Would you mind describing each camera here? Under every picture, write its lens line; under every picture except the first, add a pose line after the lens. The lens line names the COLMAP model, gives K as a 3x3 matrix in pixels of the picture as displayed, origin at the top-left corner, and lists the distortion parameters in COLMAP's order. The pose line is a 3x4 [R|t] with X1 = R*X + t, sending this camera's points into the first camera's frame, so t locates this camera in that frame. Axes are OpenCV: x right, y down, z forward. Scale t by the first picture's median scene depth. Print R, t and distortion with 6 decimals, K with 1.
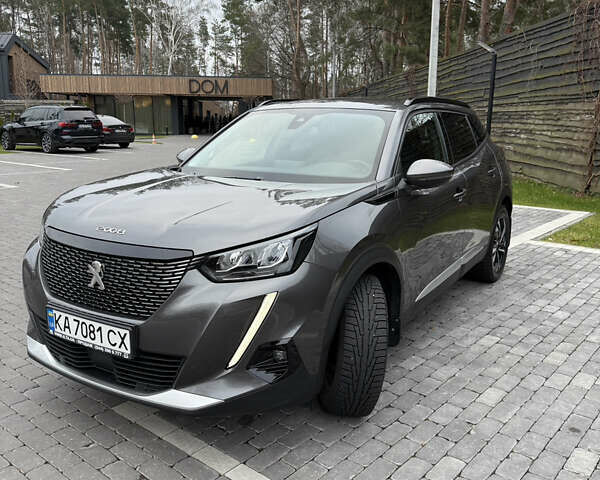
lens RADIAL K [[552.5, 0, 300.0], [0, 552.5, 240.0], [0, 0, 1]] dist [0.117956, -0.195049]
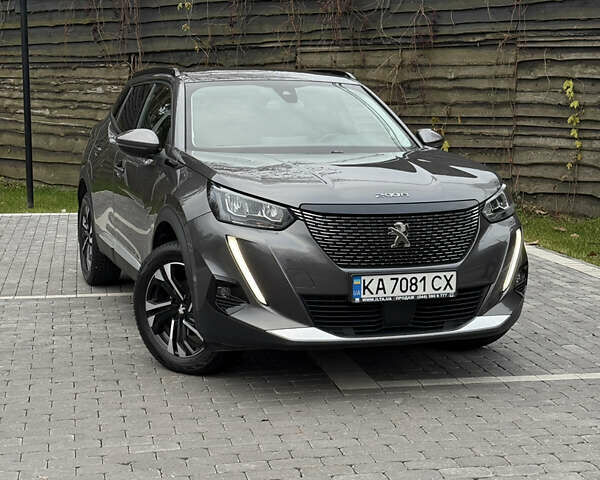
lens RADIAL K [[1100.9, 0, 300.0], [0, 1100.9, 240.0], [0, 0, 1]] dist [0.031196, 0.123205]
pose [[0.630119, -0.103083, 0.769626, -1.377797], [0.161219, 0.986919, 0.000191, 0.025933], [-0.759578, 0.123958, 0.638495, -0.145732]]
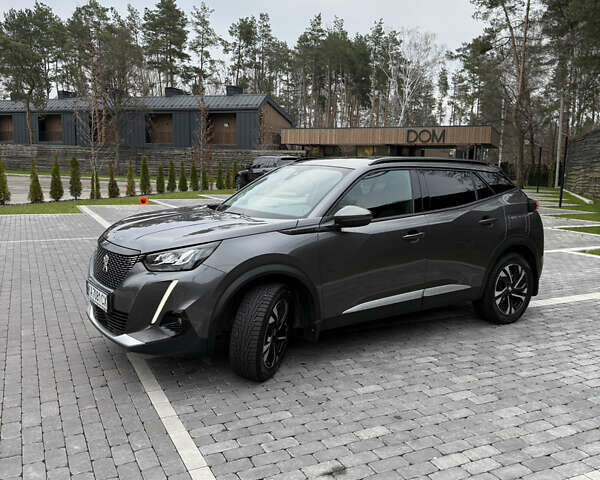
lens RADIAL K [[552.5, 0, 300.0], [0, 552.5, 240.0], [0, 0, 1]] dist [0.117956, -0.195049]
pose [[0.914874, 0.064859, -0.398495, 0.545618], [-0.097104, 0.993388, -0.061249, 0.025172], [0.391888, 0.094730, 0.915123, -0.211012]]
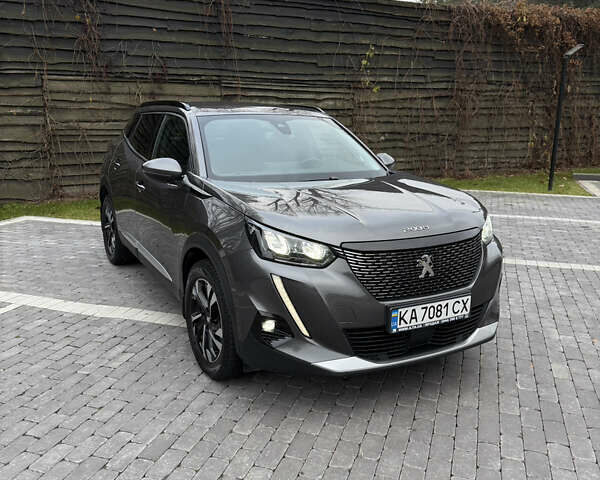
lens RADIAL K [[552.5, 0, 300.0], [0, 552.5, 240.0], [0, 0, 1]] dist [0.117956, -0.195049]
pose [[0.490576, -0.197013, 0.848835, -0.963391], [0.169543, 0.977071, 0.128791, -0.123558], [-0.854746, 0.080732, 0.512730, 0.393686]]
